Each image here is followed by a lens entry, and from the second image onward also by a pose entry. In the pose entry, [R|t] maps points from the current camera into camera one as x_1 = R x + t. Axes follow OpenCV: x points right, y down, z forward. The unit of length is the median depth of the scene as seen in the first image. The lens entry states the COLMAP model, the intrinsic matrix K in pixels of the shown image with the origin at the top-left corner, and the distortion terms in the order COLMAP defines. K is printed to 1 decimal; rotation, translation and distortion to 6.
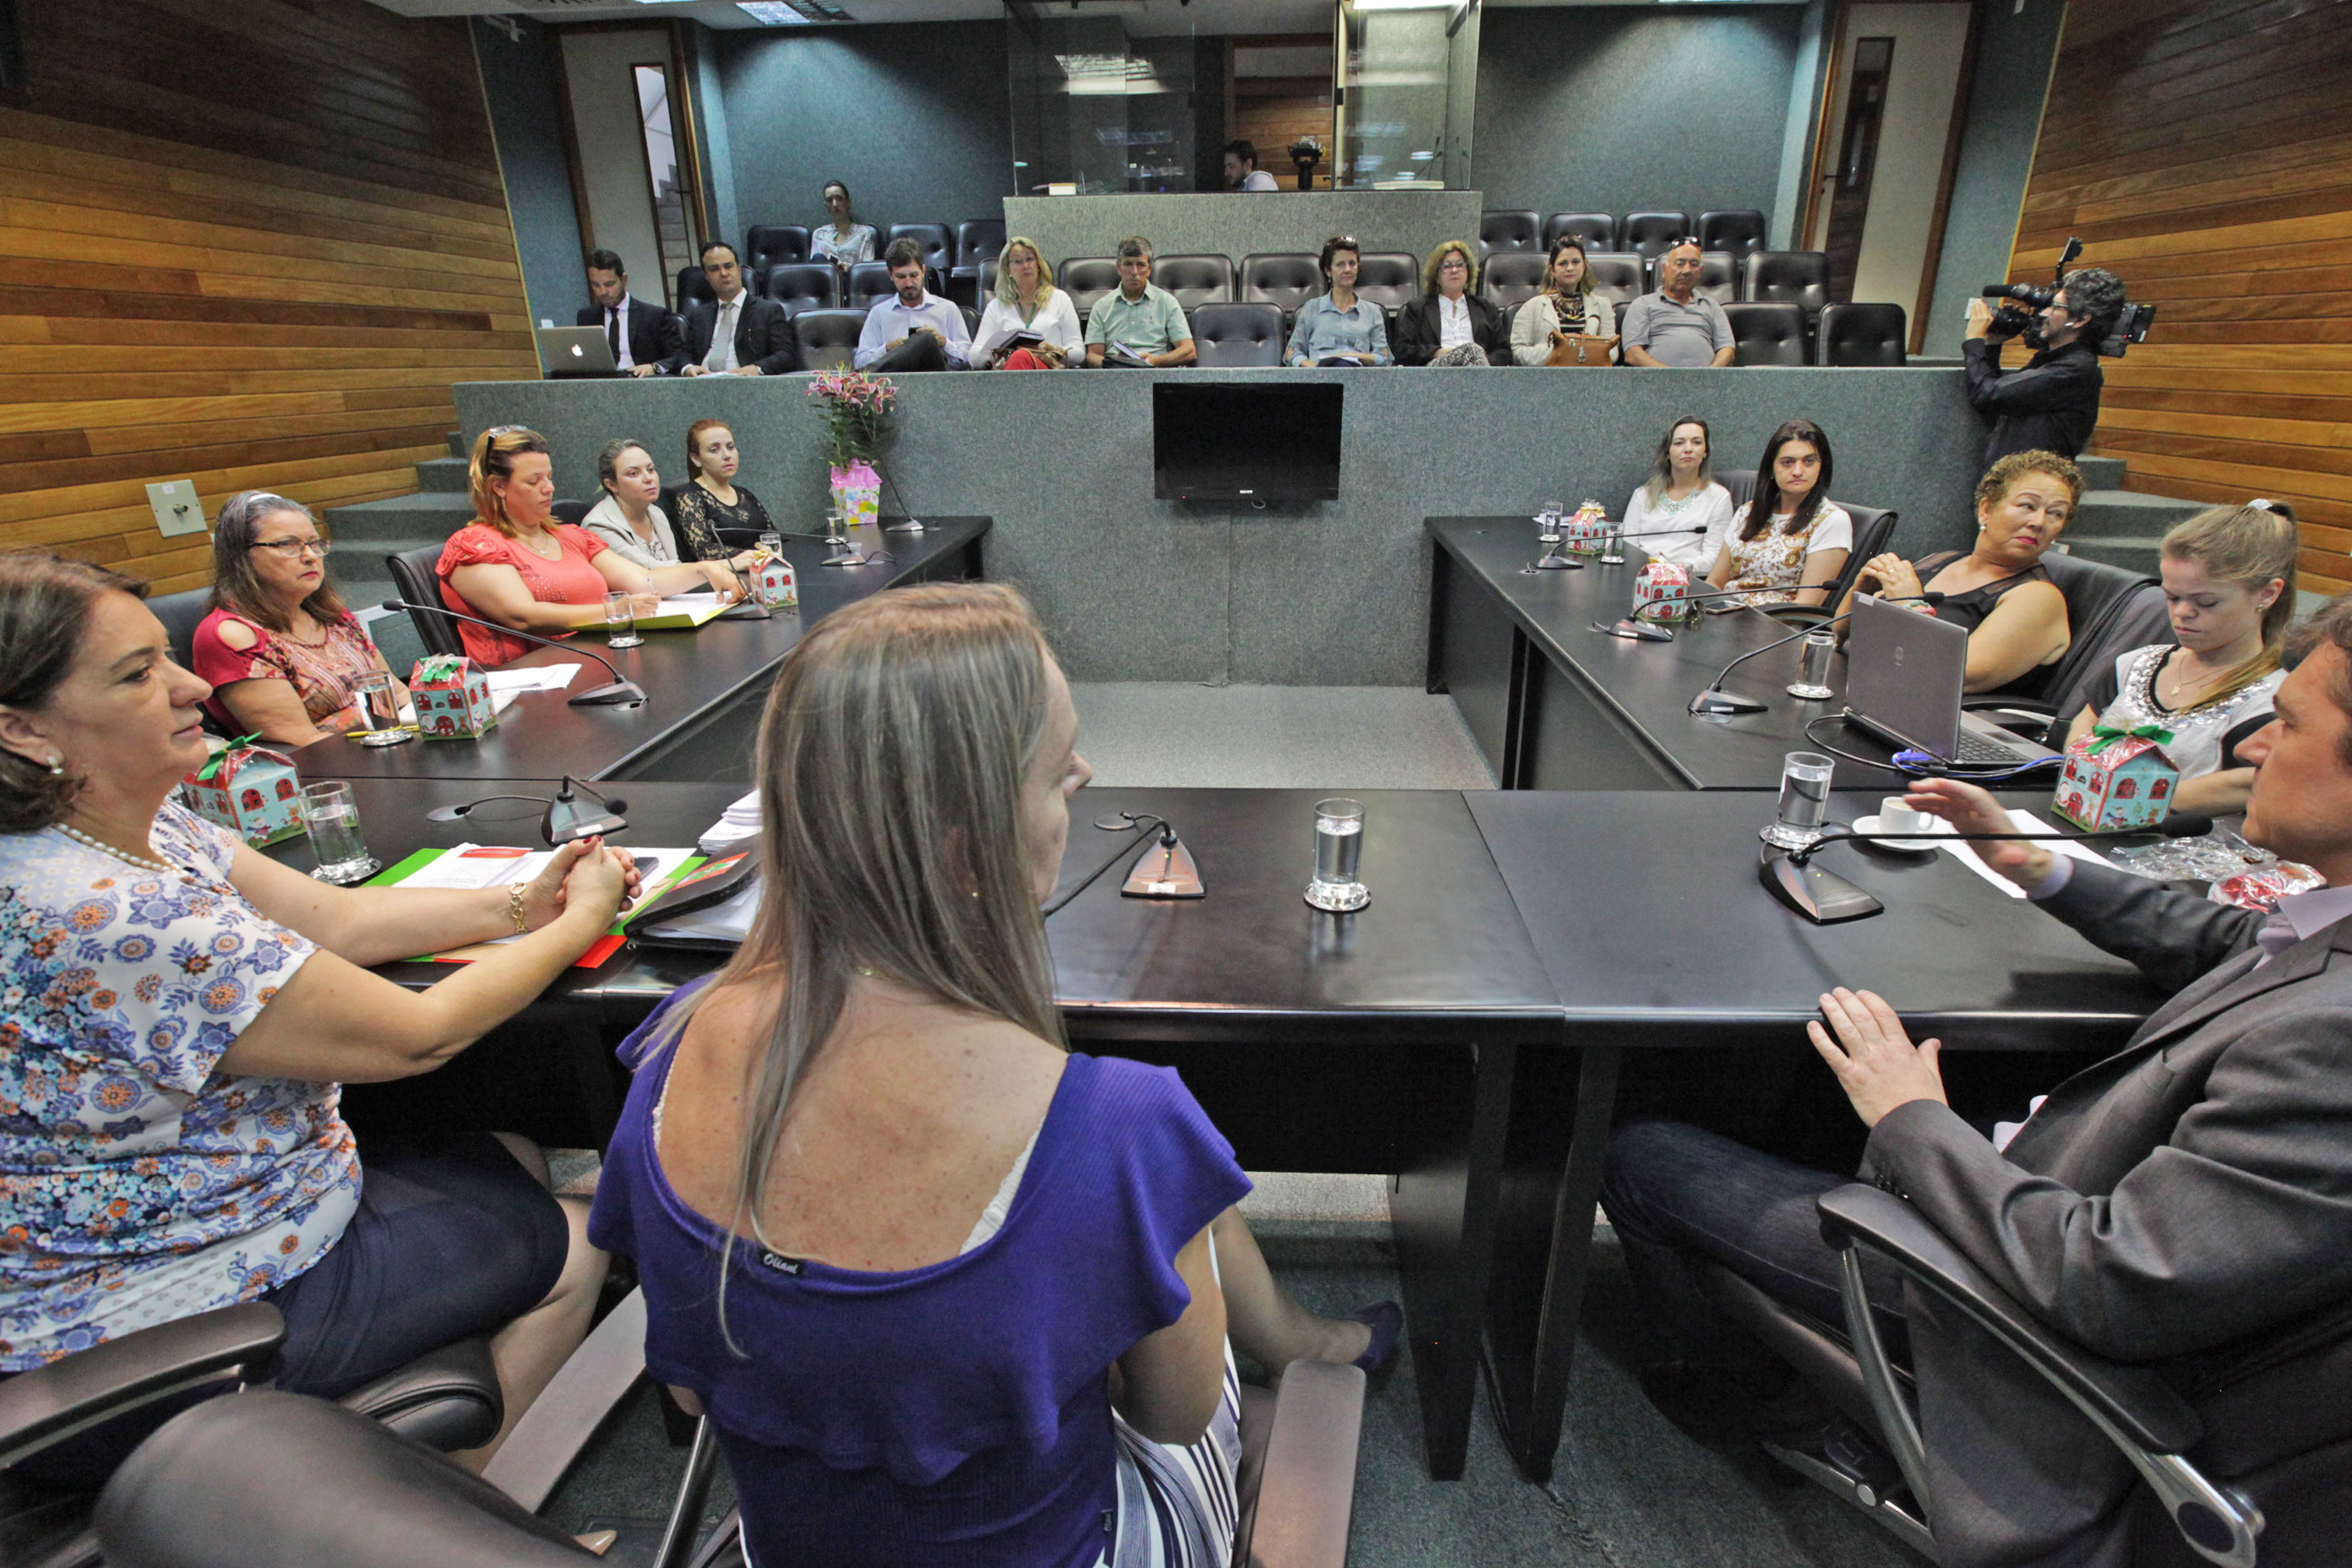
lens RADIAL K [[1115.9, 0, 1220.4], [0, 1115.9, 789.0], [0, 0, 1]] dist [-0.021460, 0.003762]
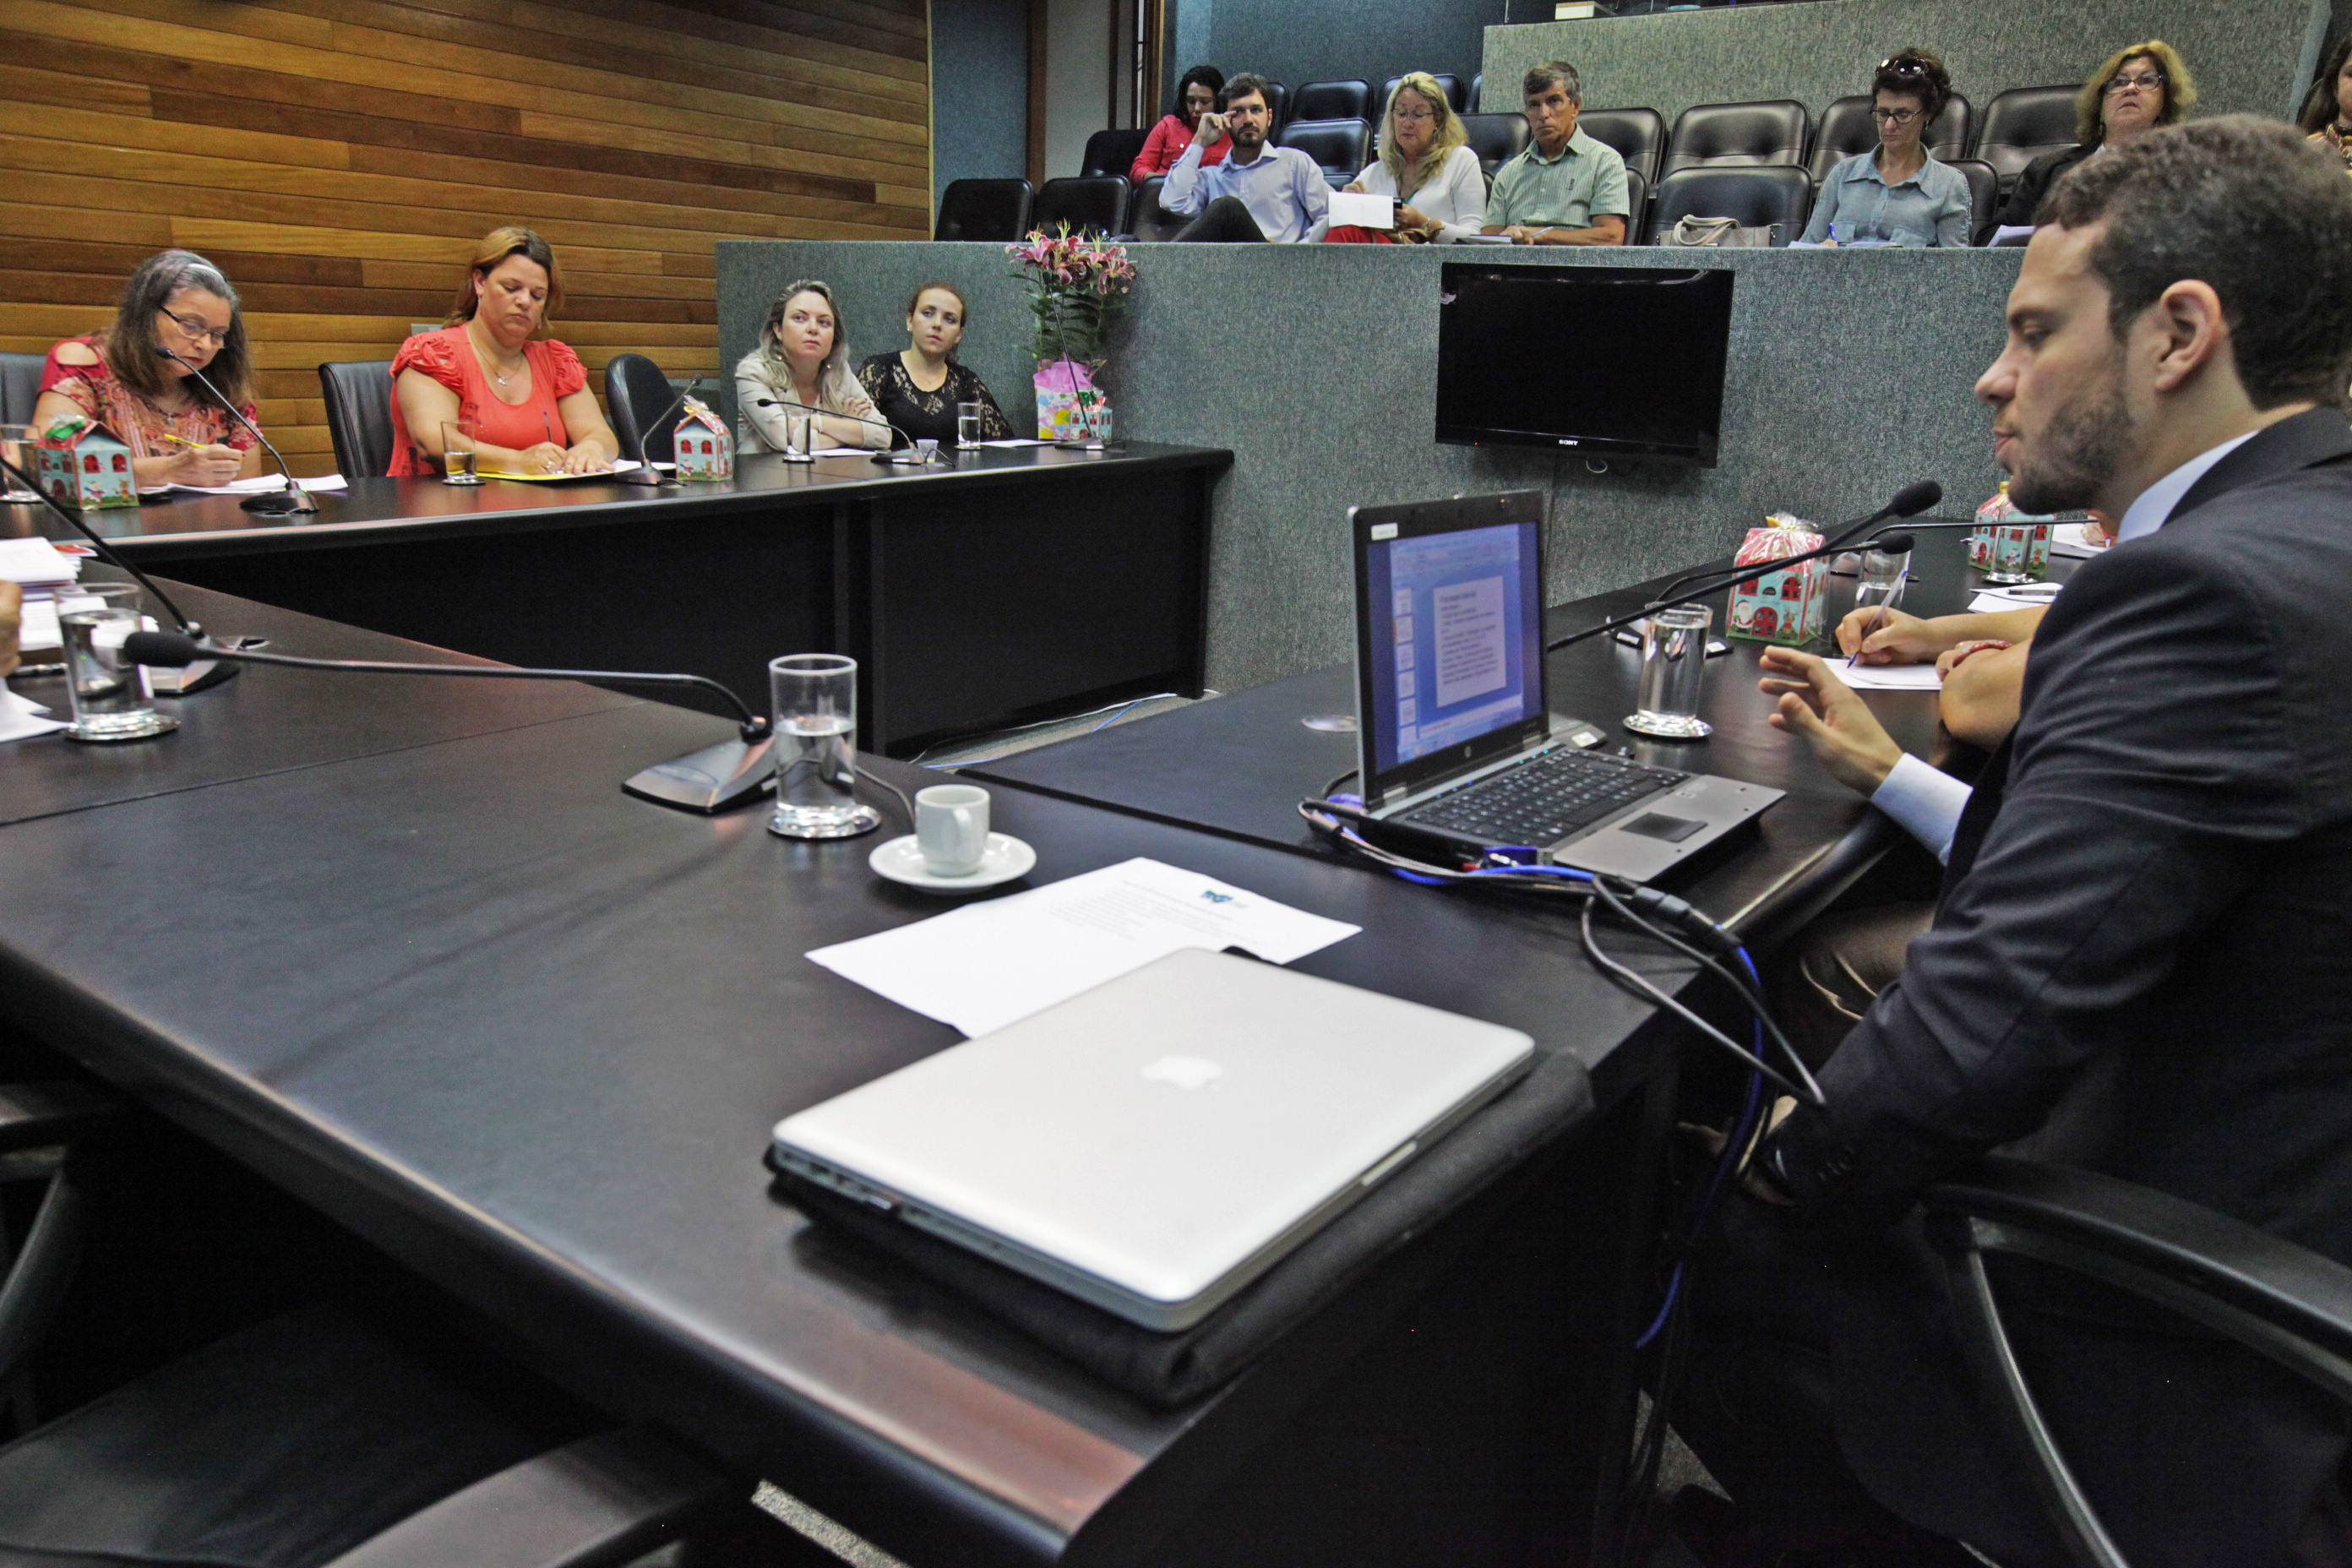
lens RADIAL K [[1645.8, 0, 1175.6], [0, 1645.8, 775.6], [0, 0, 1]] dist [0.003825, 0.034414]
pose [[0.839710, 0.186870, -0.509869, 0.323532], [-0.238596, 0.970403, -0.037289, -0.002625], [0.487811, 0.152964, 0.859443, 0.135183]]
